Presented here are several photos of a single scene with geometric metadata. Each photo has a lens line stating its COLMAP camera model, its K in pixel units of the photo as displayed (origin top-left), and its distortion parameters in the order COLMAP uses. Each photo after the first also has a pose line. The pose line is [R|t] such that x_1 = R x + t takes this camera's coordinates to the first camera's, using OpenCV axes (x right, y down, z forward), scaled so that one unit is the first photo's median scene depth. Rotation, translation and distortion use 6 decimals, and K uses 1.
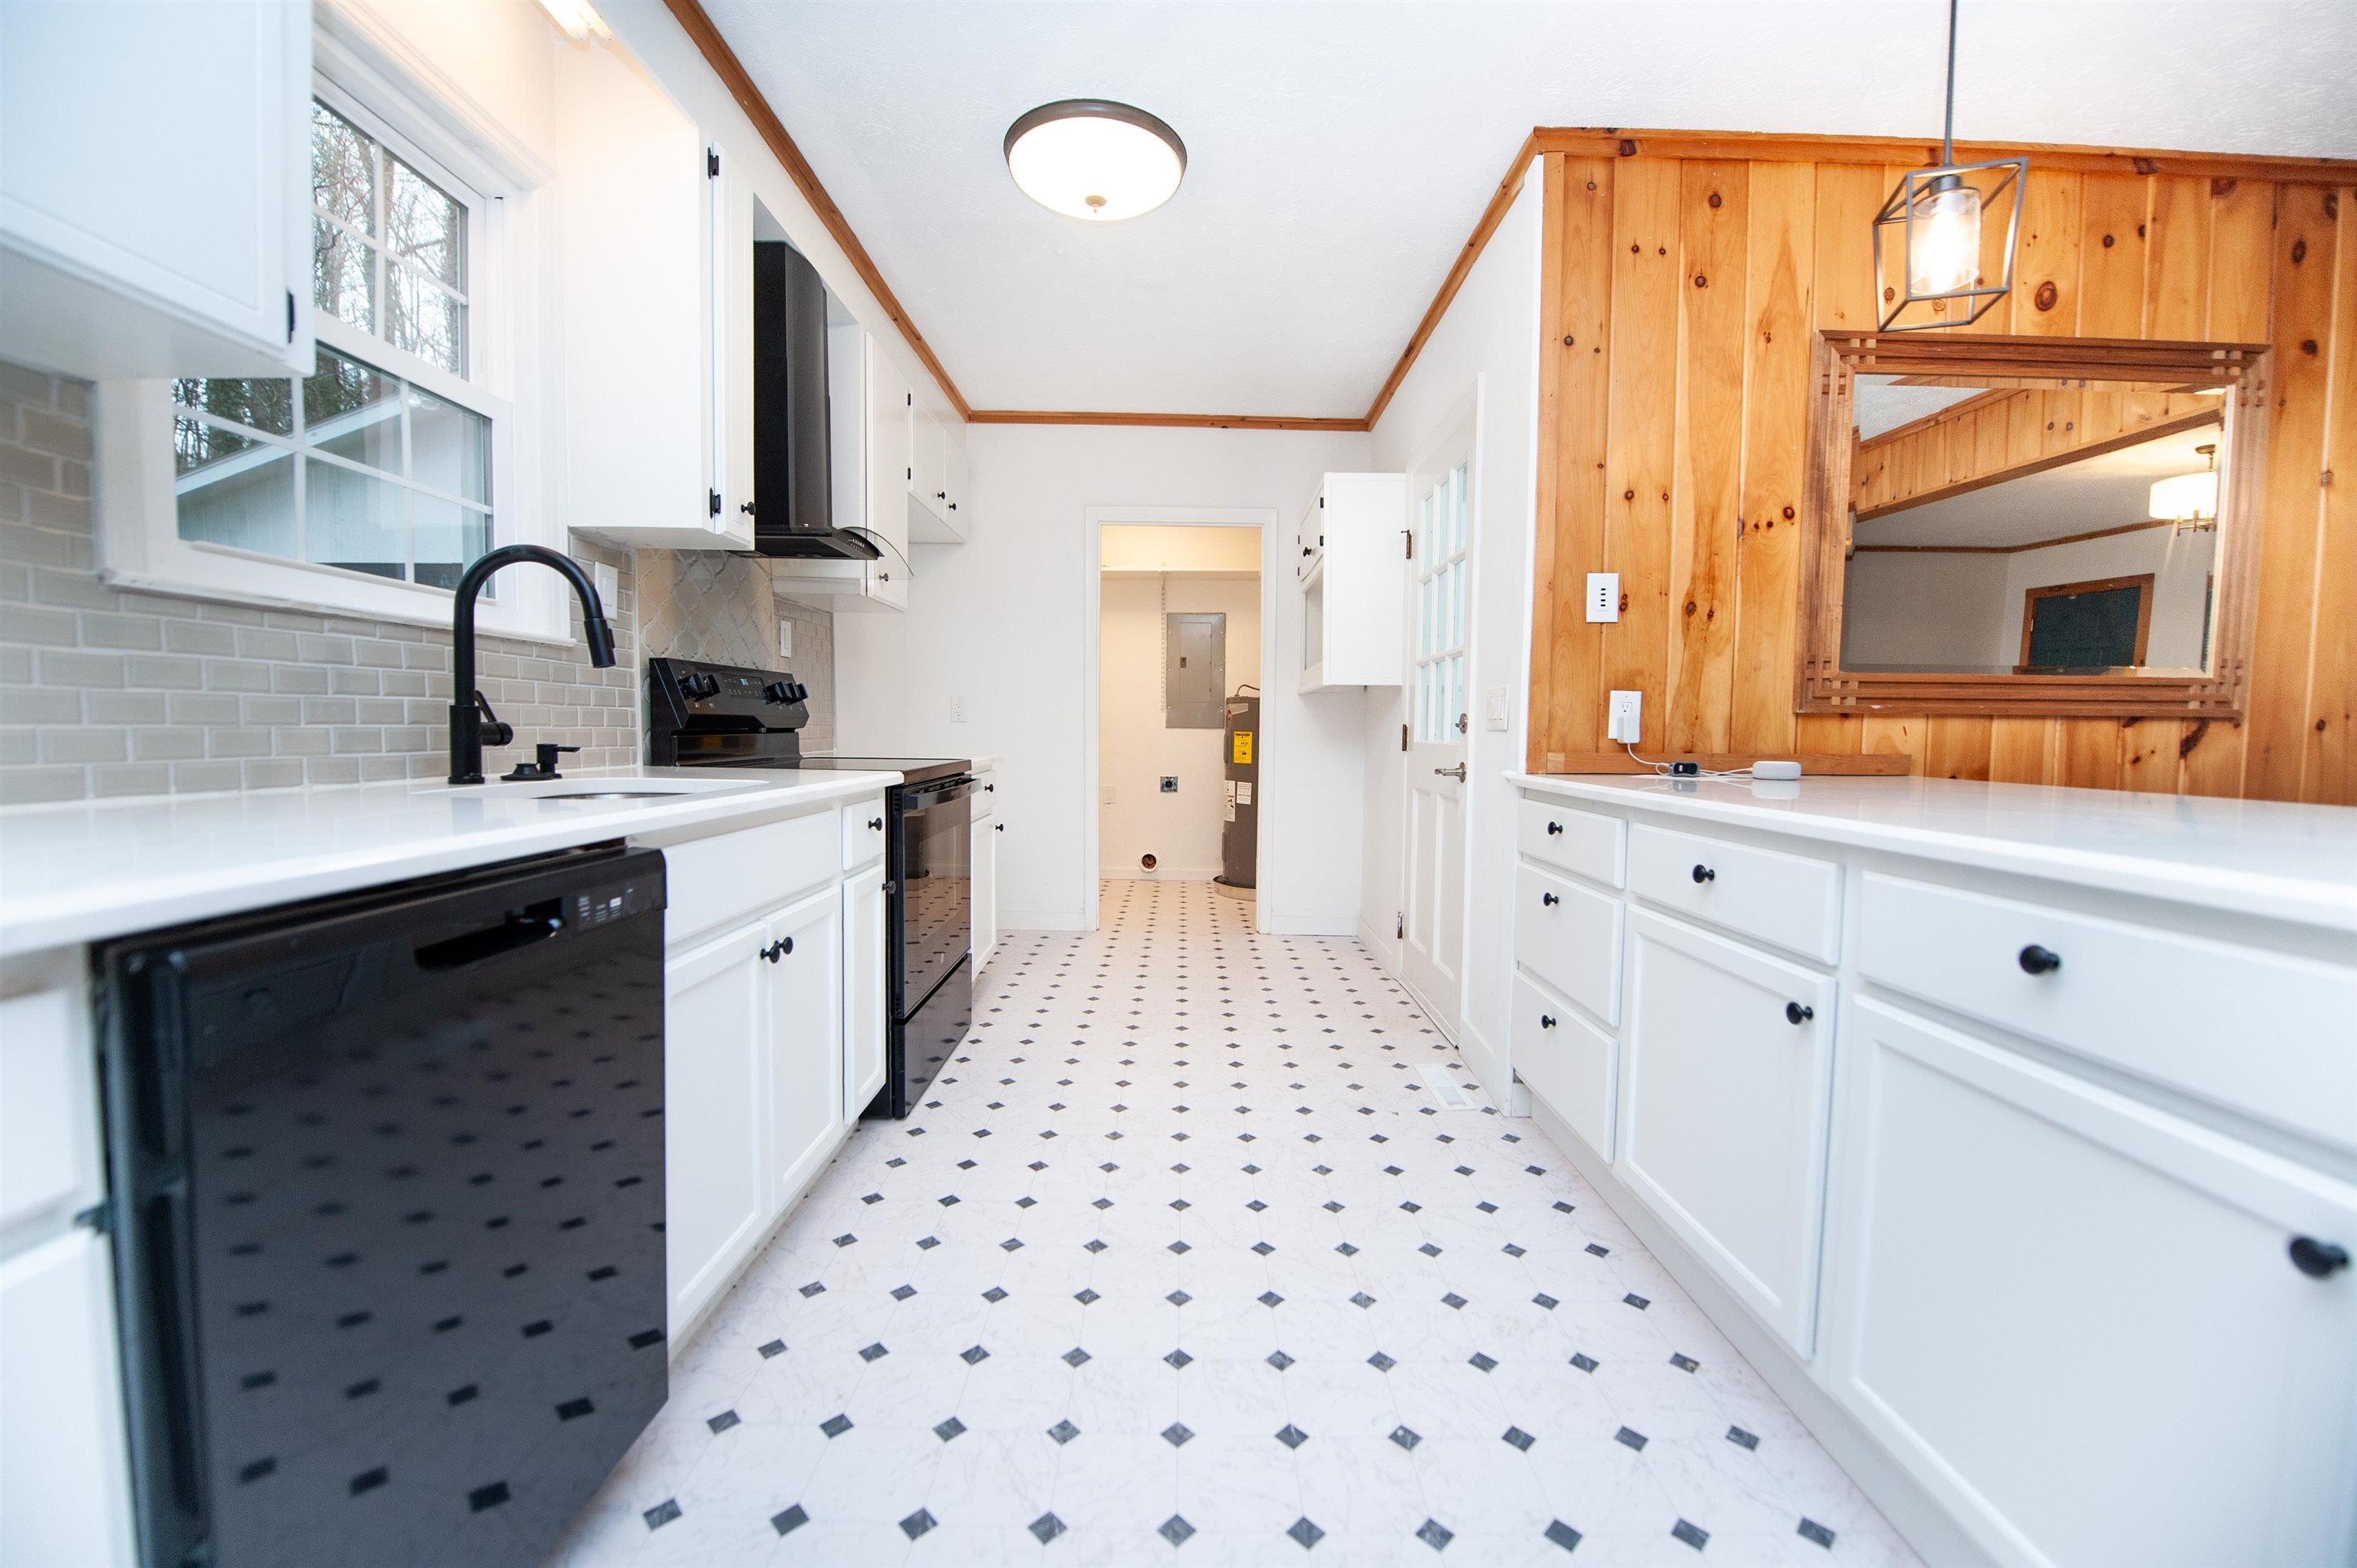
lens RADIAL K [[957.6, 0, 1184.4], [0, 957.6, 784.8], [0, 0, 1]] dist [-0.018338, -0.000404]
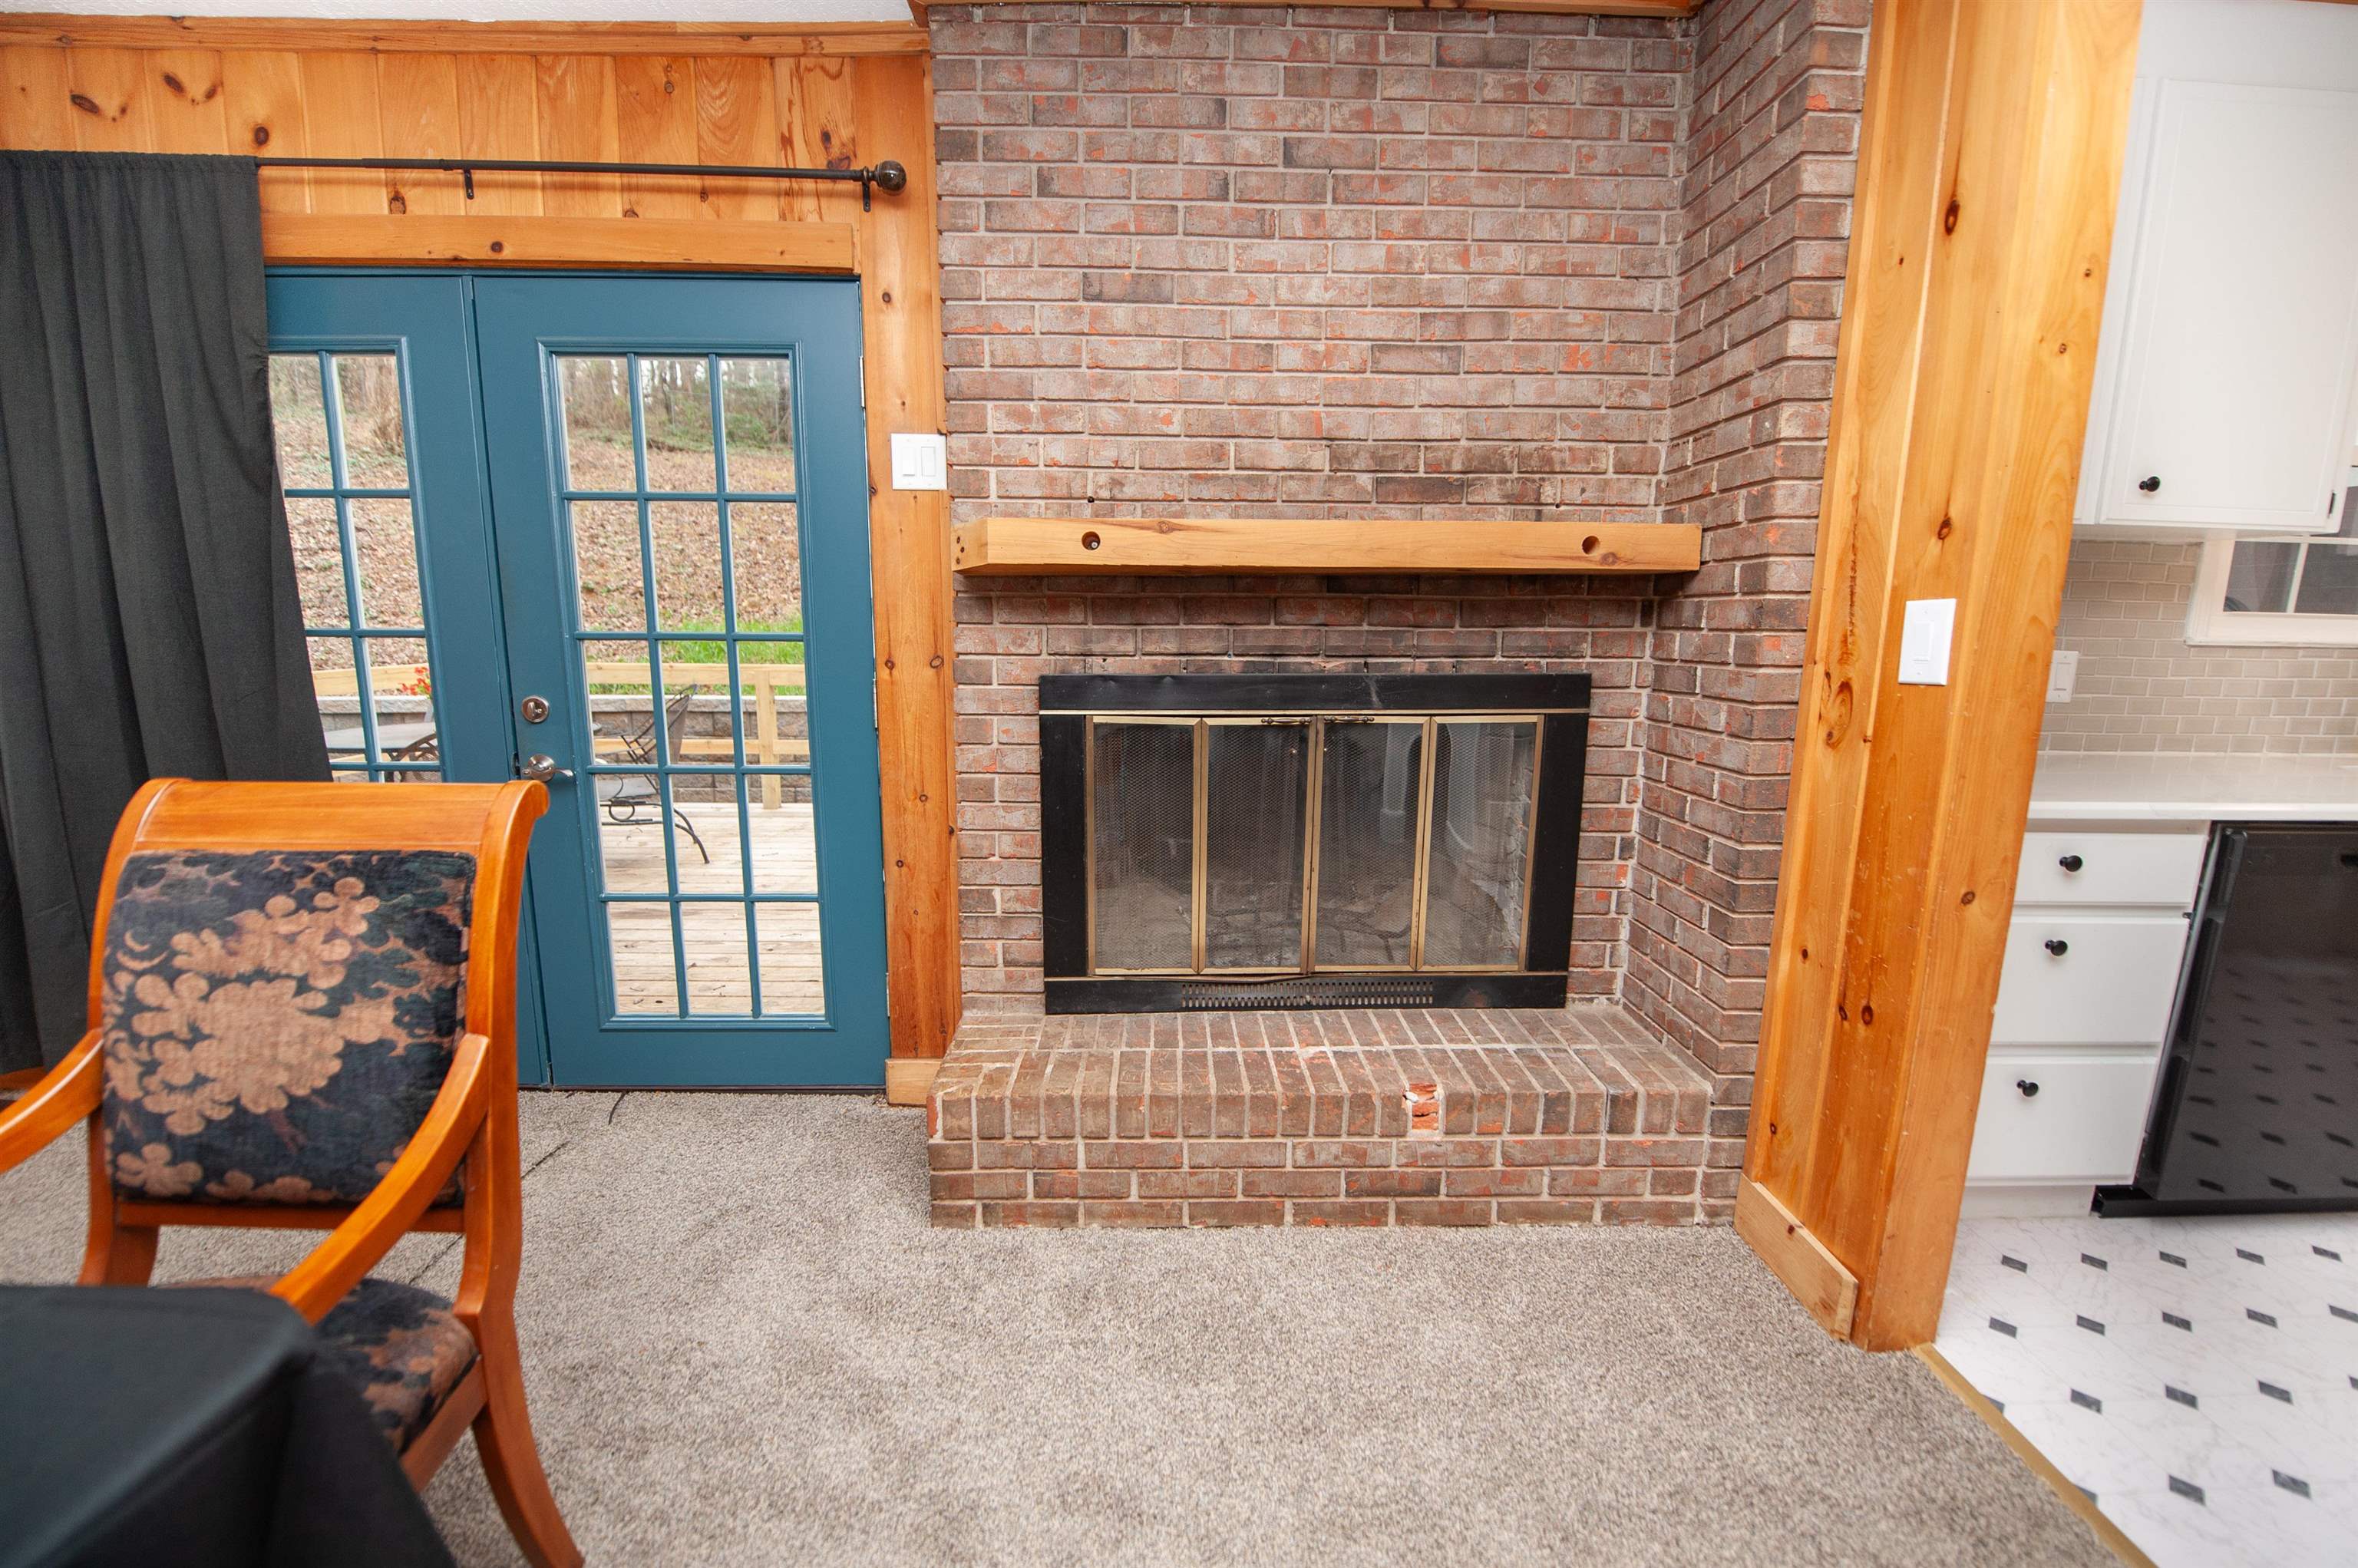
lens RADIAL K [[958.0, 0, 1184.9], [0, 958.0, 784.8], [0, 0, 1]] dist [-0.018338, -0.000404]
pose [[0.010999, 0.160128, -0.987035, 0.407210], [-0.068099, 0.984923, 0.159027, -0.046619], [0.997618, 0.065467, 0.021737, -0.558912]]
